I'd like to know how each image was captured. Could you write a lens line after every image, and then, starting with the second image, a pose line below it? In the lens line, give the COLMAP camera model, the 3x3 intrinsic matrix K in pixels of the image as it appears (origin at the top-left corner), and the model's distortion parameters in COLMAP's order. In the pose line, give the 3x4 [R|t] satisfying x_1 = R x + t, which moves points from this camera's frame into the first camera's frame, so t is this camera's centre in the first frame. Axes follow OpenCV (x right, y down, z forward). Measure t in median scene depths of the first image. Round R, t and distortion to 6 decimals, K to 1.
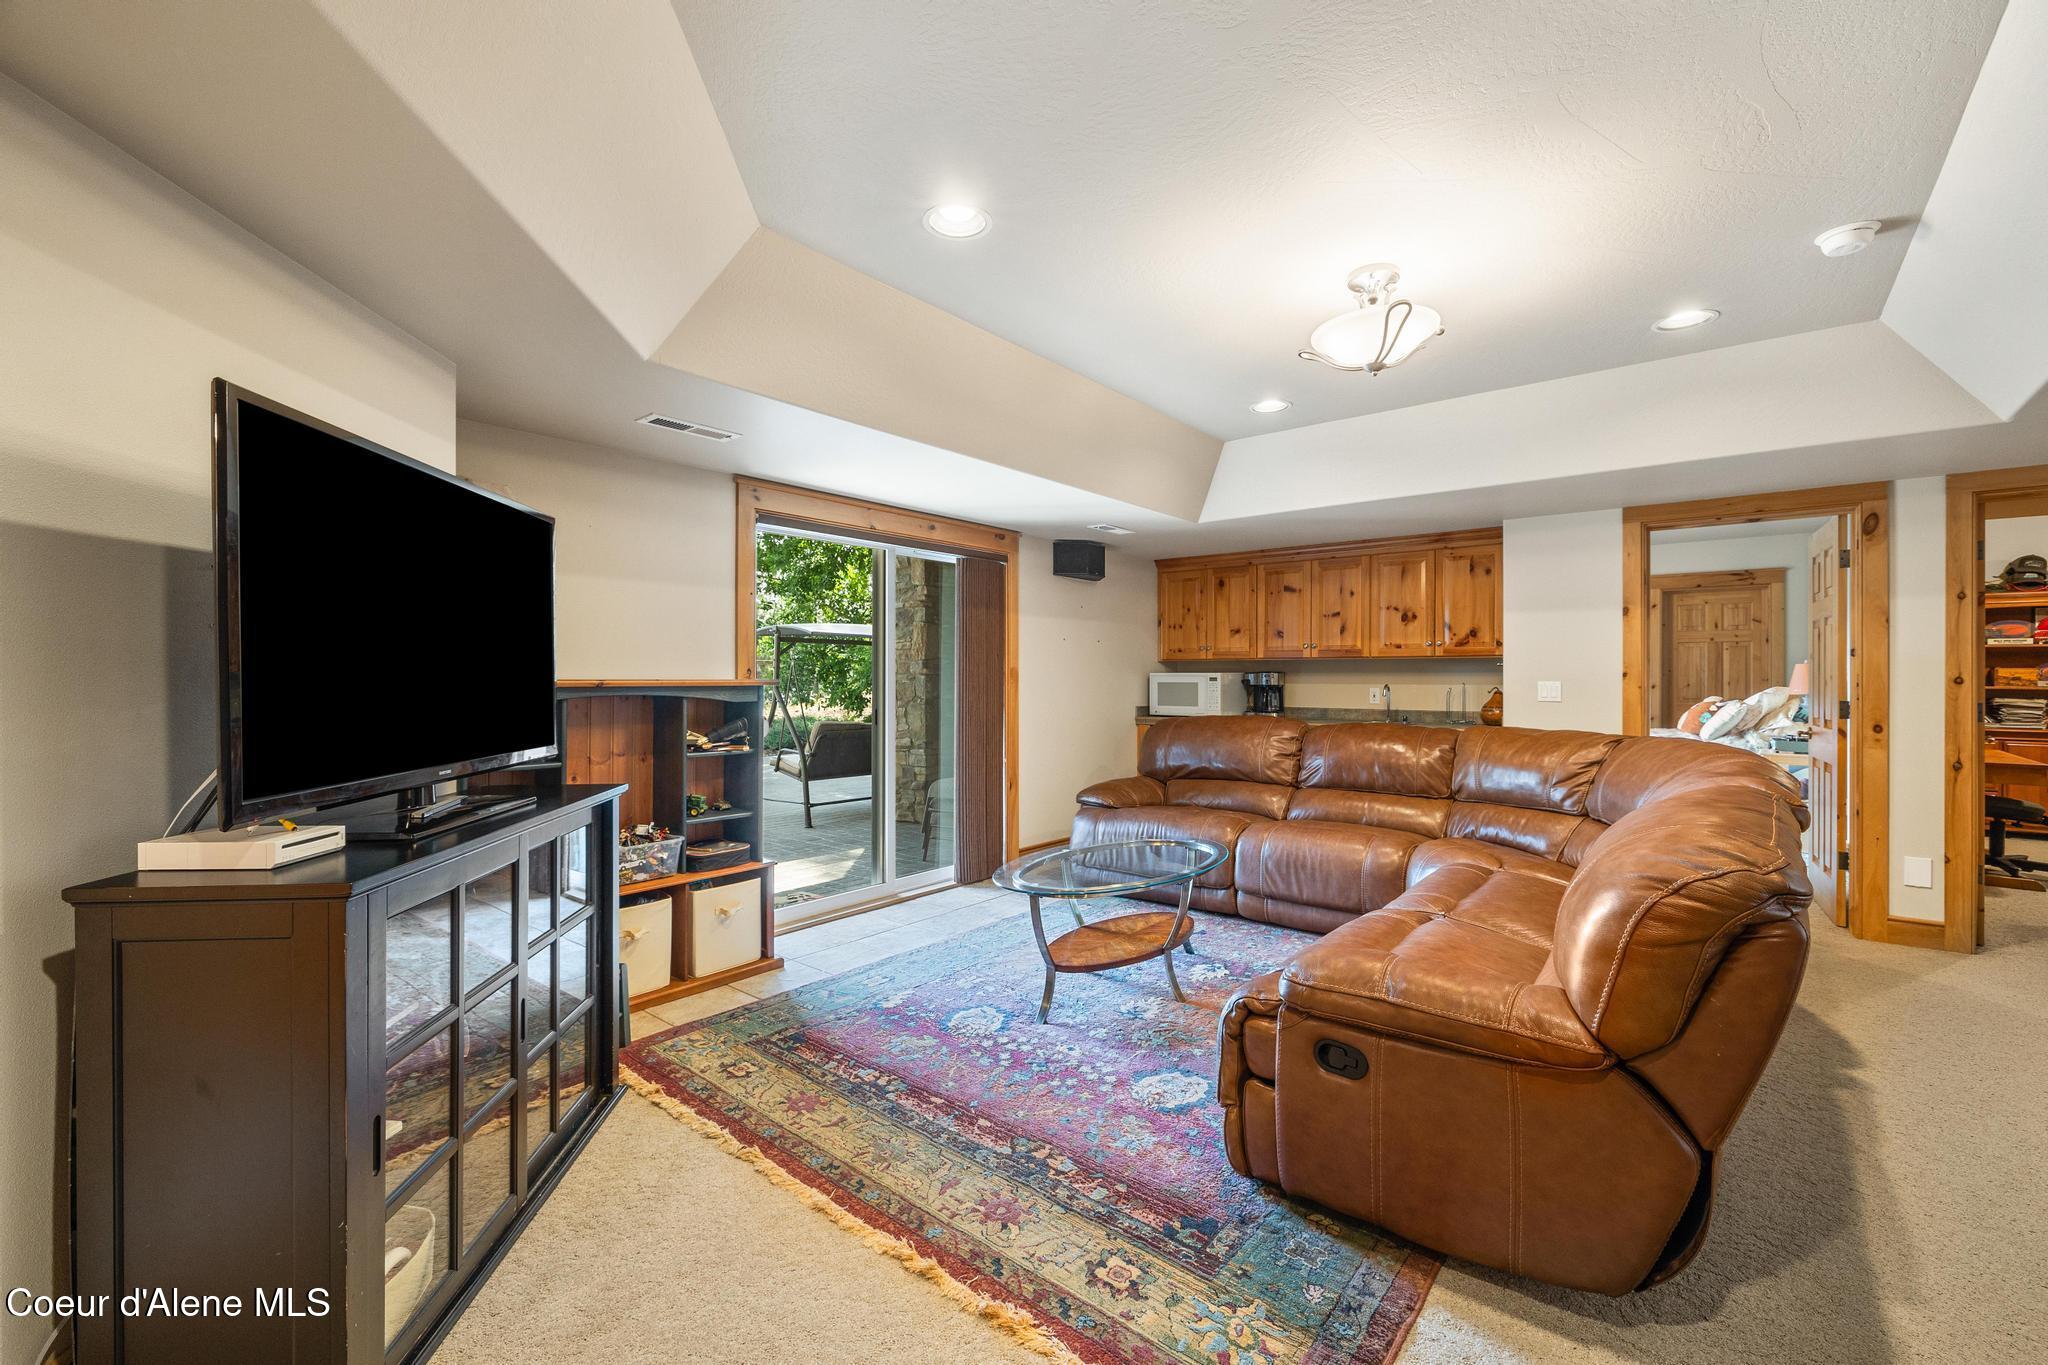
lens RADIAL K [[851.8, 0, 1016.7], [0, 851.8, 679.0], [0, 0, 1]] dist [-0.001477, -0.000385]
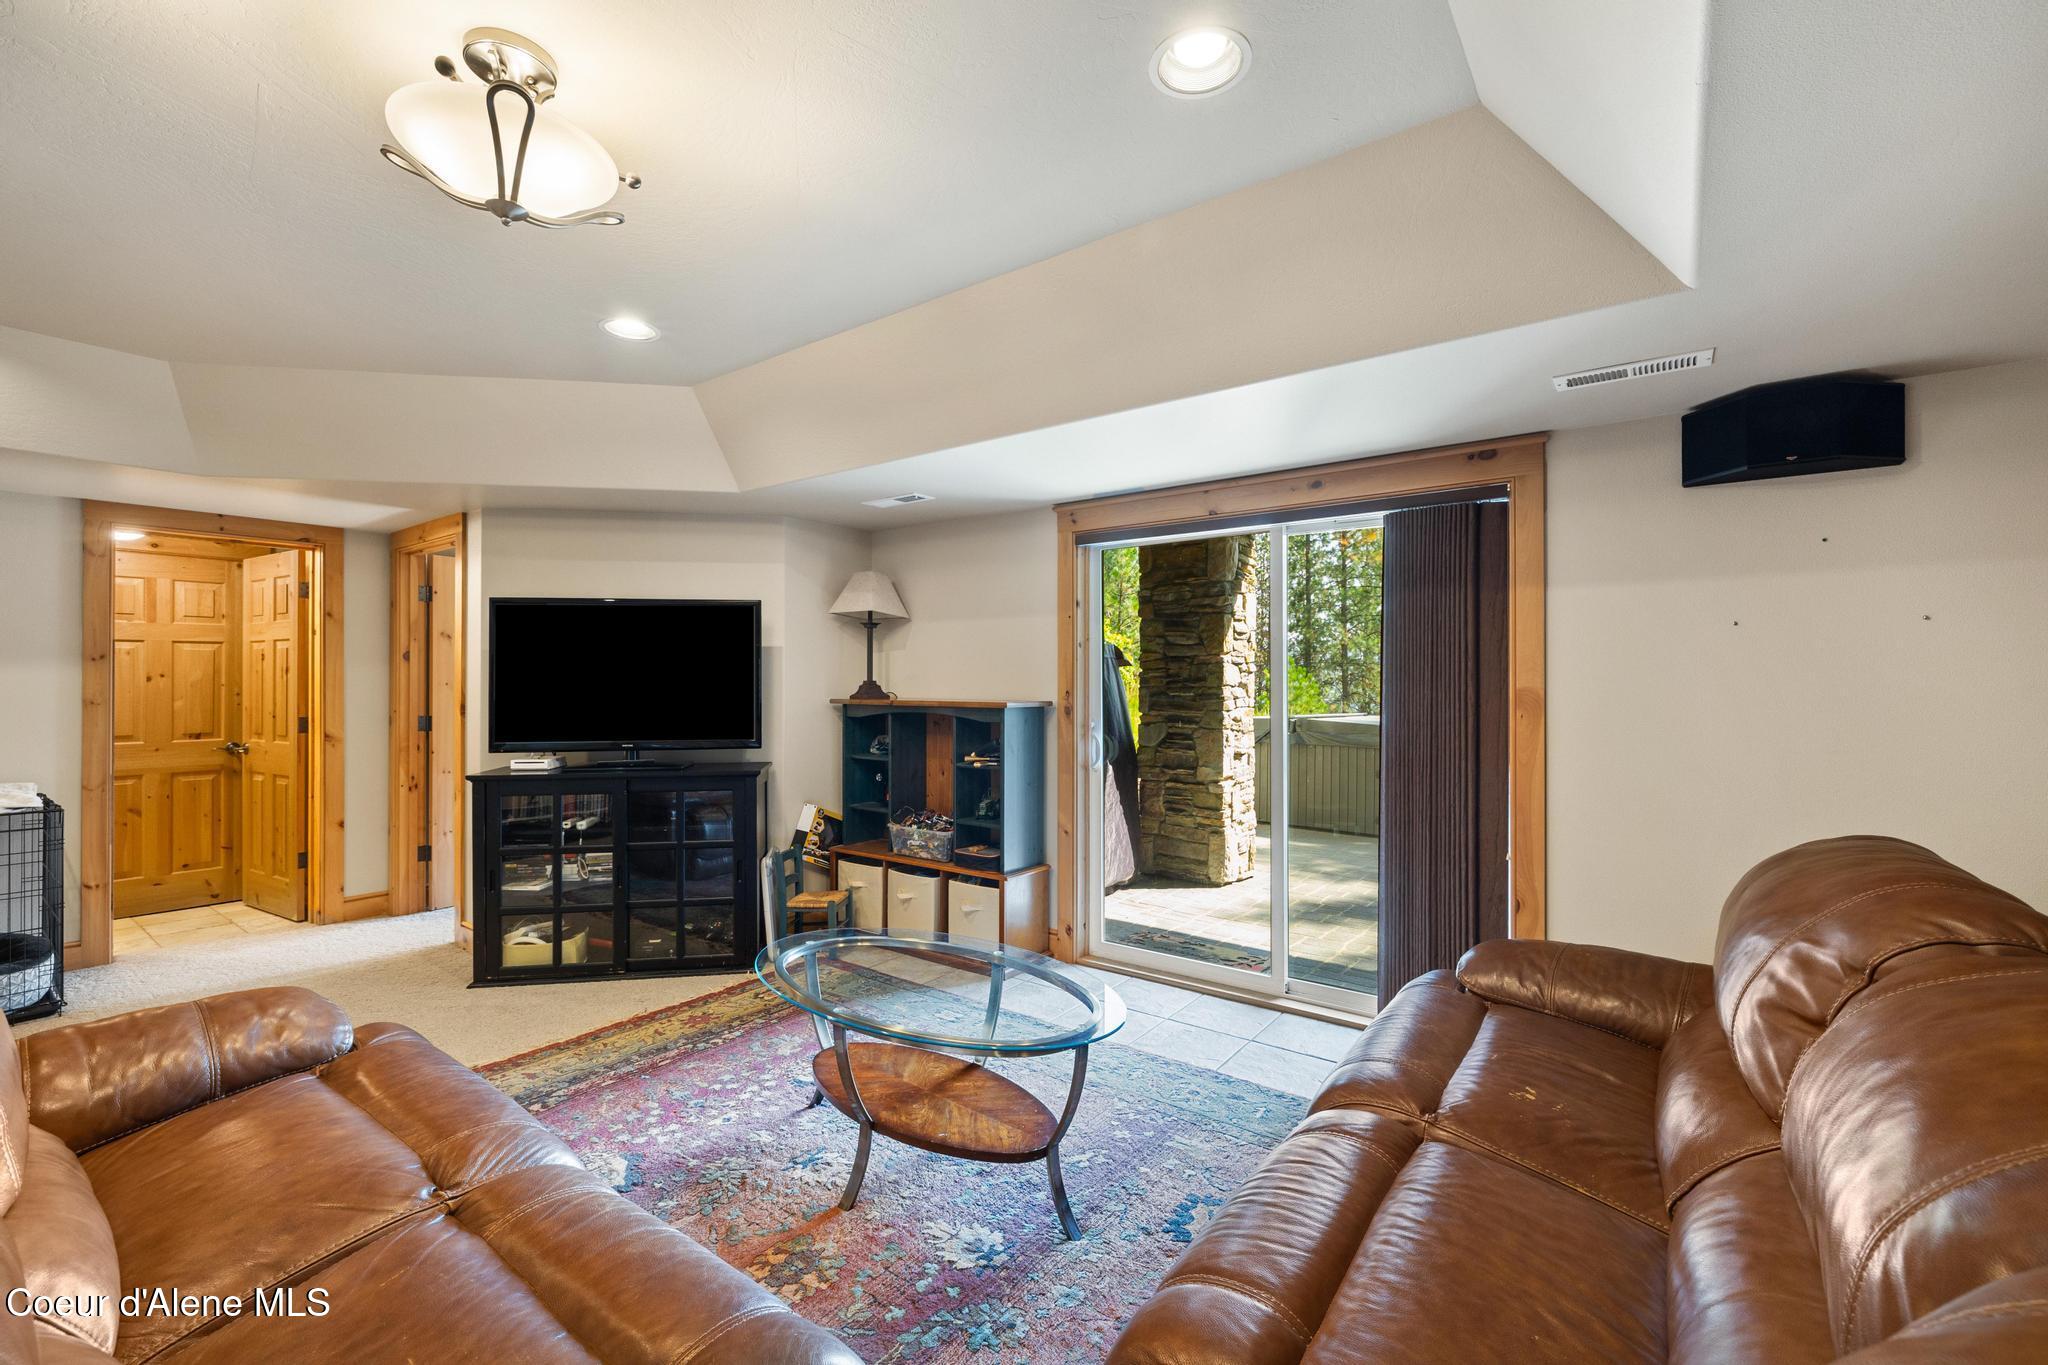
lens RADIAL K [[851.8, 0, 1030.9], [0, 851.8, 674.8], [0, 0, 1]] dist [-0.001477, -0.000385]
pose [[0.062134, -0.008816, -0.998029, 0.702214], [-0.003697, 0.999952, -0.009063, -0.021605], [0.998061, 0.004253, 0.062098, 0.896653]]
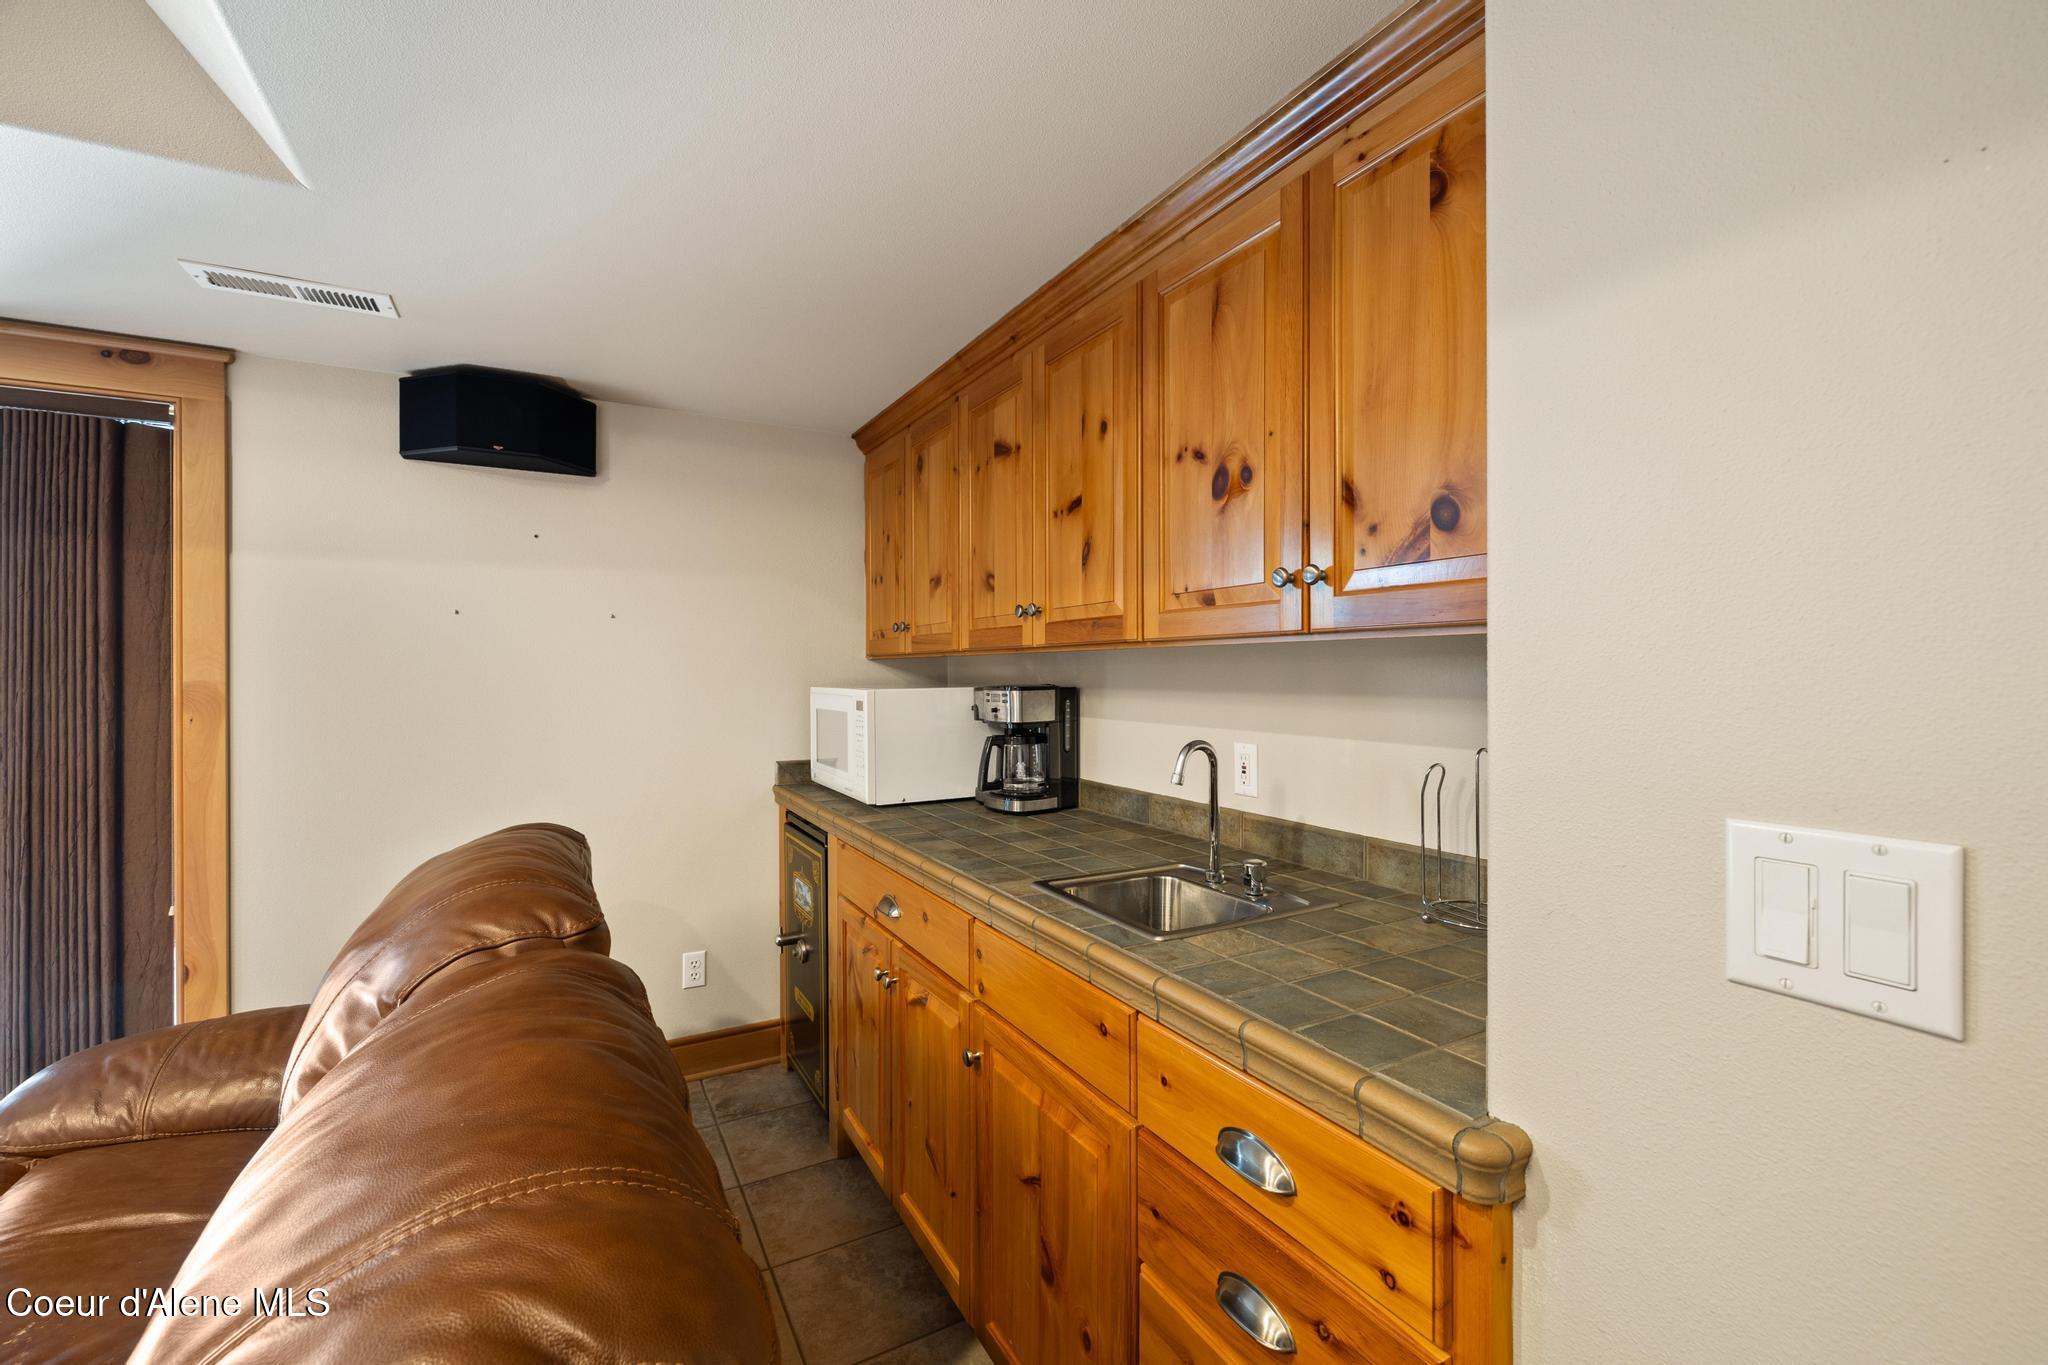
lens RADIAL K [[851.8, 0, 1016.4], [0, 851.8, 673.7], [0, 0, 1]] dist [-0.001477, -0.000385]
pose [[0.932684, -0.003506, -0.360678, 0.691173], [0.003591, 0.999993, -0.000433, -0.021937], [0.360678, -0.000892, 0.932690, 1.045551]]
